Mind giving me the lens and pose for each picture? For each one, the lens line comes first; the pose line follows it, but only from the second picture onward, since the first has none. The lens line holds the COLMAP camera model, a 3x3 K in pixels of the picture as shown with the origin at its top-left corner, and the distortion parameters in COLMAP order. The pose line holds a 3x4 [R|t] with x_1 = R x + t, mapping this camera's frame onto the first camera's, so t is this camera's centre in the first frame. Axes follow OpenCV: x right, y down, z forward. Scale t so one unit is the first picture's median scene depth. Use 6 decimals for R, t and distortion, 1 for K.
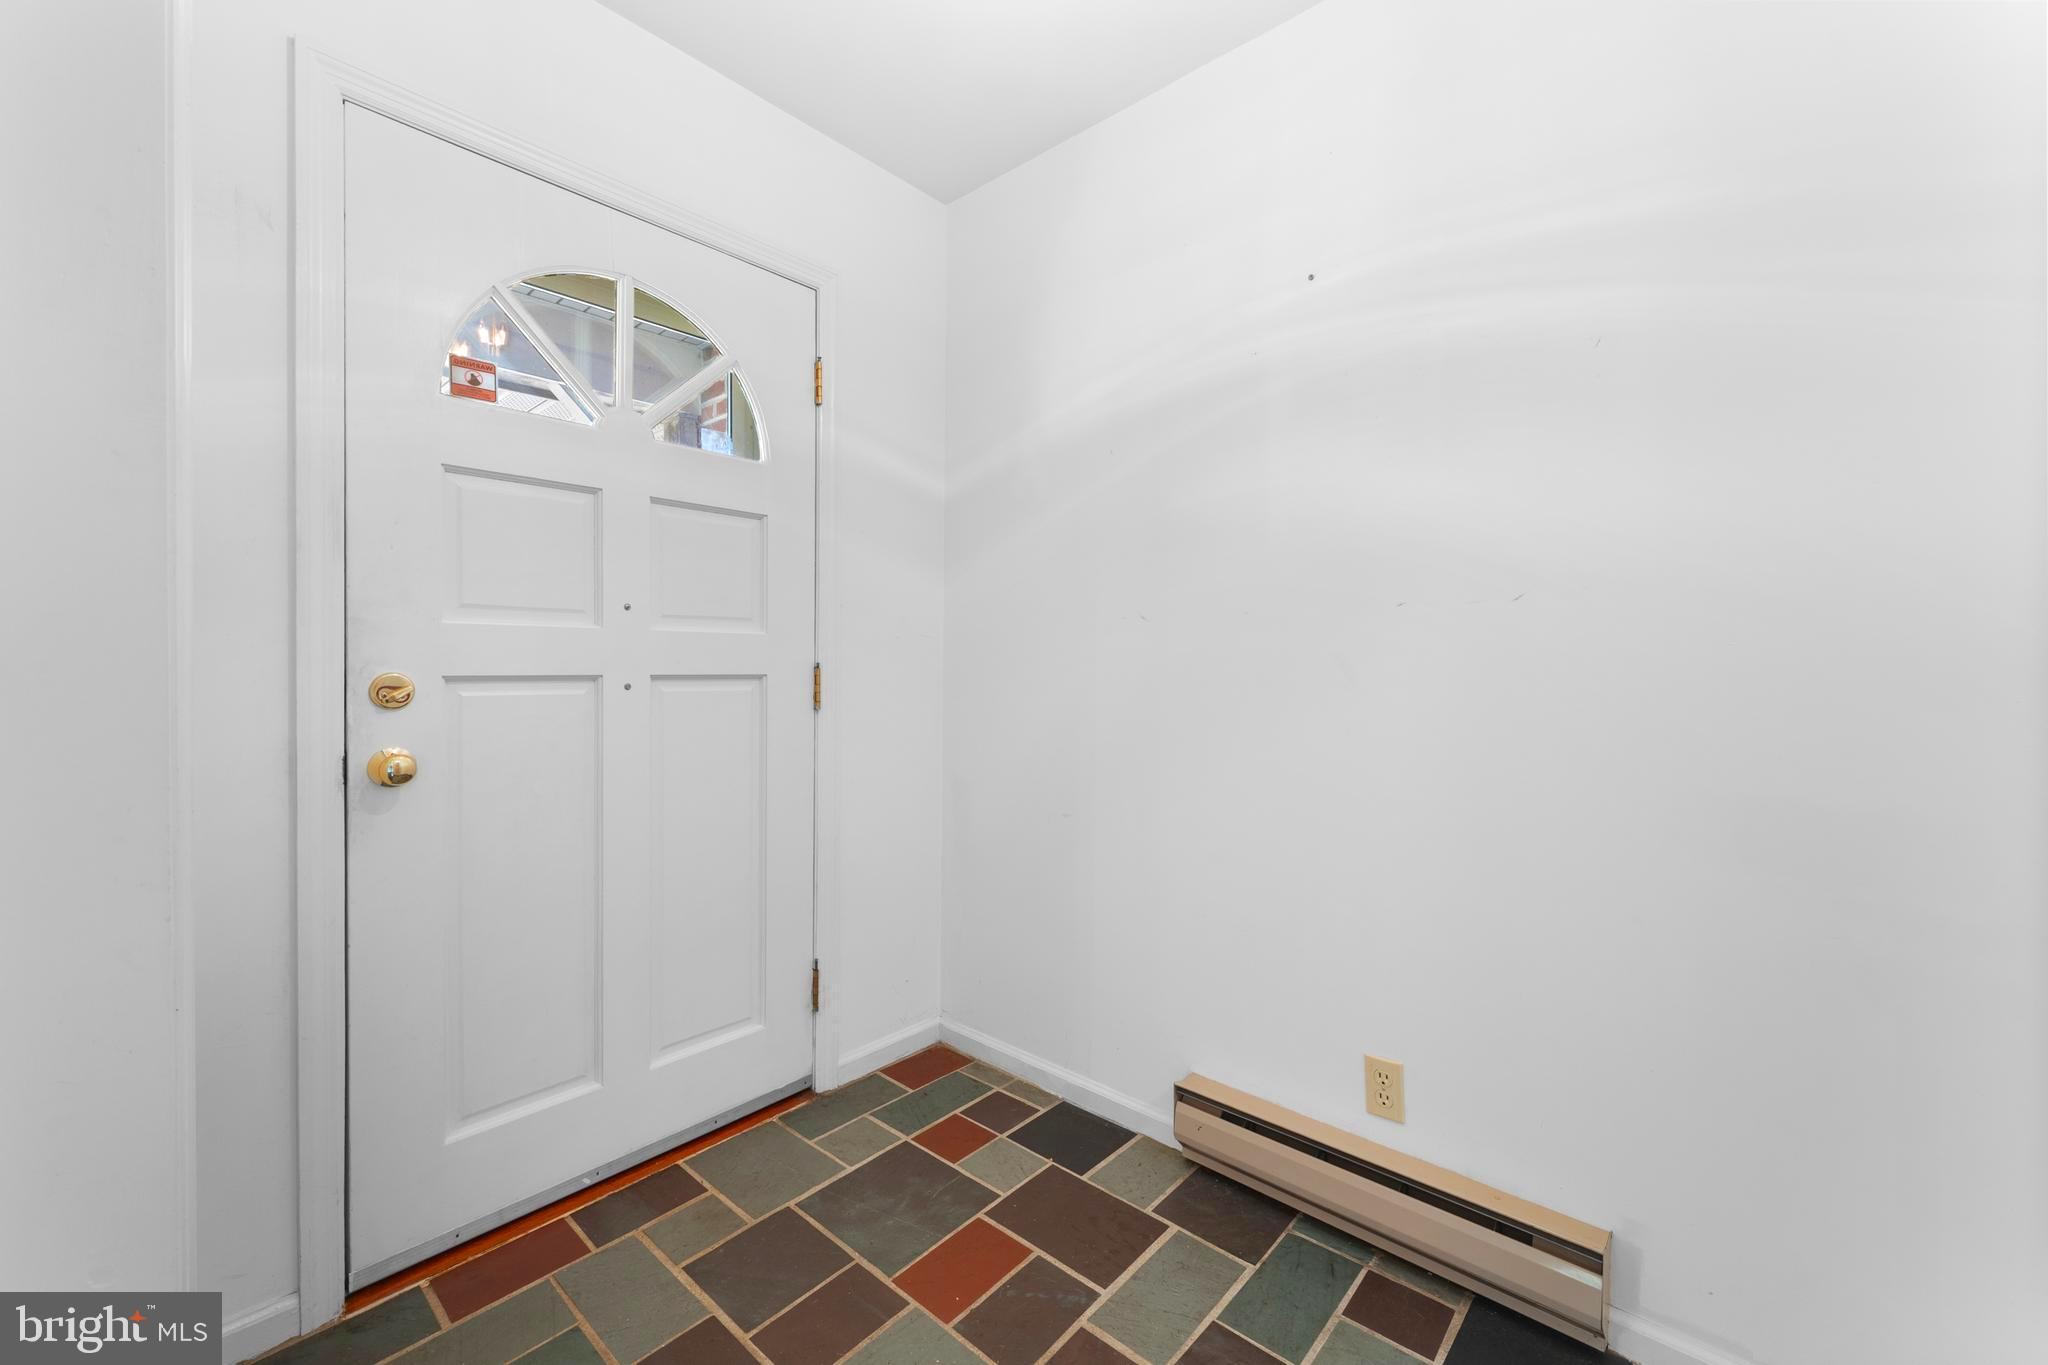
lens RADIAL K [[827.6, 0, 1027.3], [0, 827.6, 680.8], [0, 0, 1]] dist [0.003397, -0.000651]
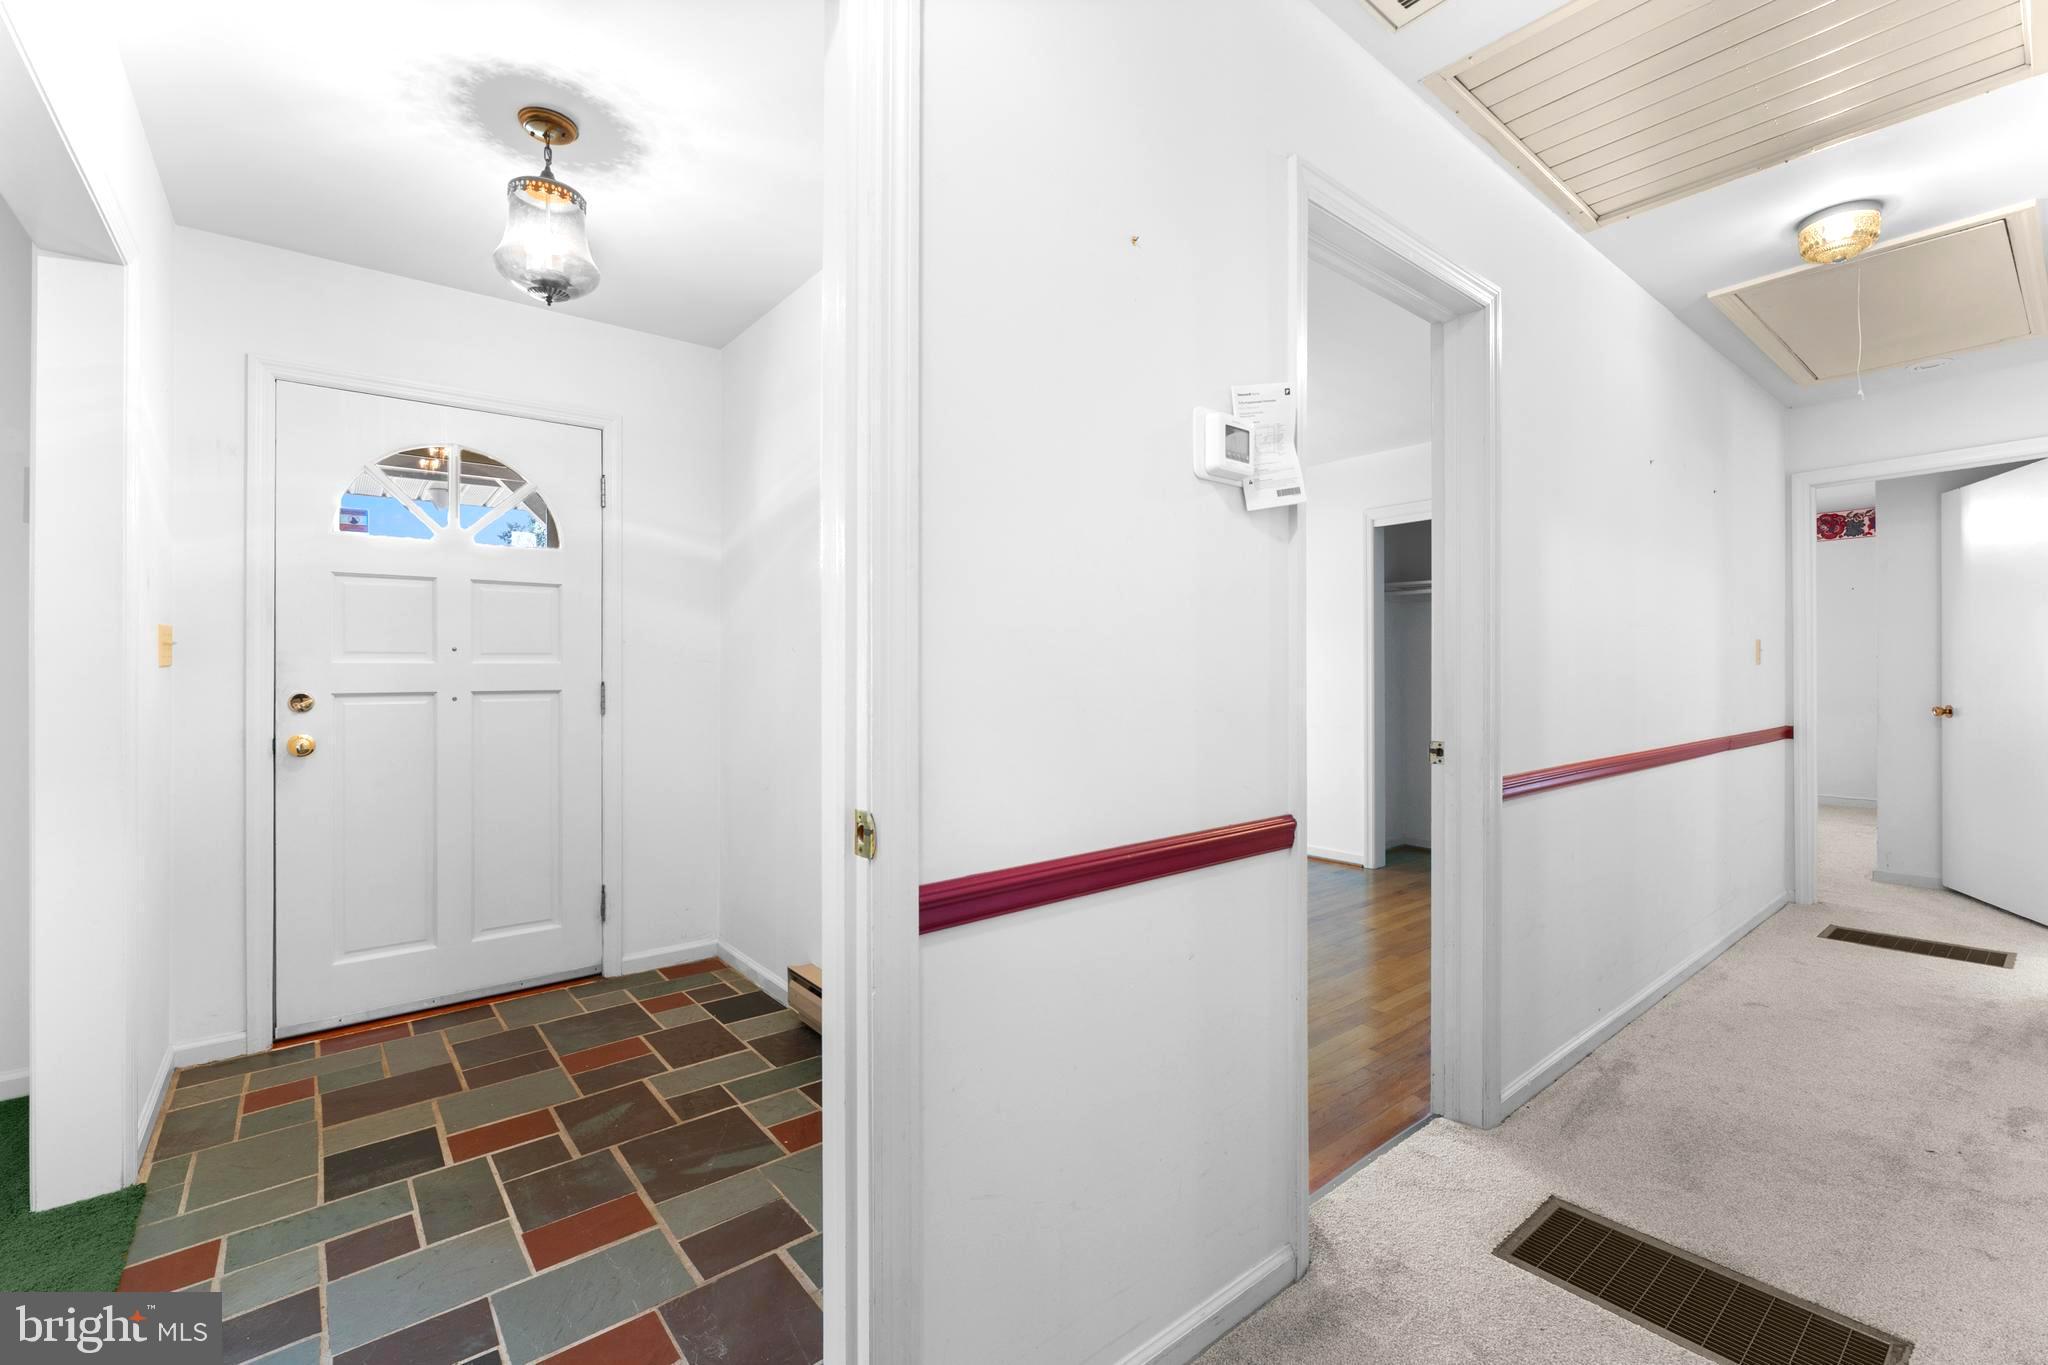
lens RADIAL K [[882.8, 0, 1019.9], [0, 882.8, 674.6], [0, 0, 1]] dist [0.000321, 0.000186]
pose [[0.986335, -0.009258, -0.164490, 0.891808], [0.006587, 0.999838, -0.016773, -0.004196], [0.164618, 0.015460, 0.986236, -0.513336]]
